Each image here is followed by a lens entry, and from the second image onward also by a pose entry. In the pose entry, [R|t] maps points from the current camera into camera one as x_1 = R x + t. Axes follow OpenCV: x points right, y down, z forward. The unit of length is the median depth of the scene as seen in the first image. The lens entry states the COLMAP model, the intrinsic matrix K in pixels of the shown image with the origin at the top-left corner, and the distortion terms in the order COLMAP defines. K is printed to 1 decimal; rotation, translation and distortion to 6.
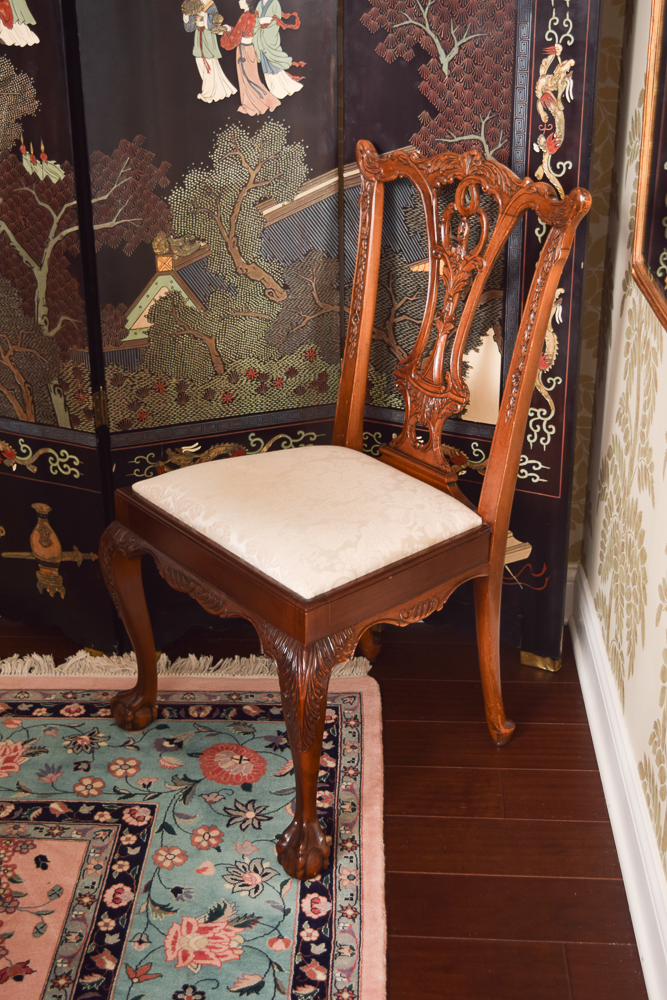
lens RADIAL K [[1397.4, 0, 329.9], [0, 1397.4, 497.0], [0, 0, 1]] dist [-0.023541, 0.000000]
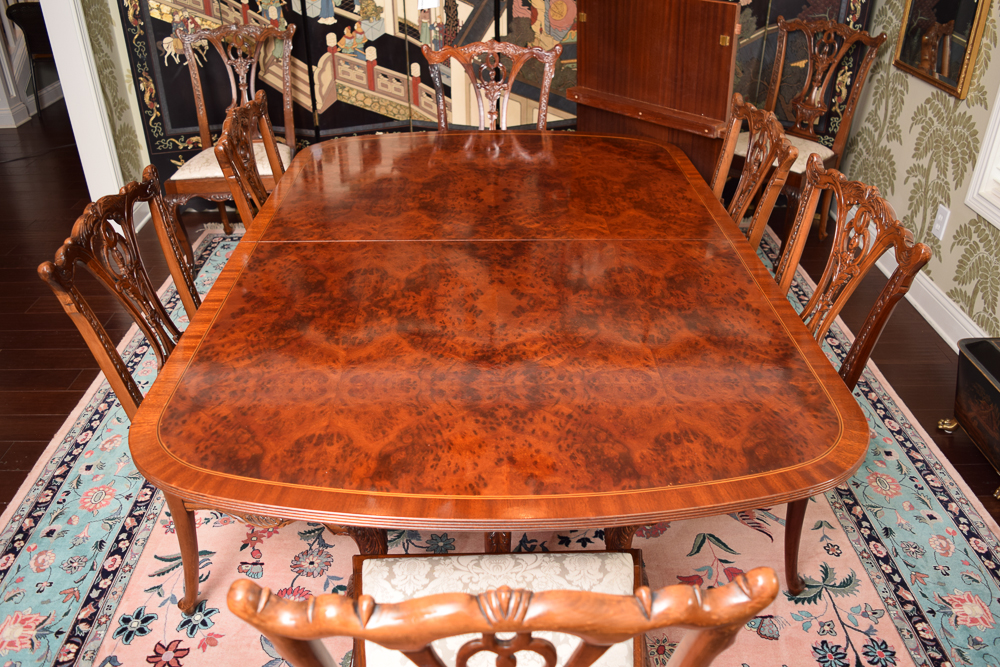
lens RADIAL K [[783.7, 0, 501.0], [0, 783.7, 328.4], [0, 0, 1]] dist [-0.094924, 0.020423]
pose [[0.998577, -0.026392, 0.046331, -0.624109], [0.020744, 0.992746, 0.118429, 0.165421], [-0.049121, -0.117300, 0.991881, -0.528501]]
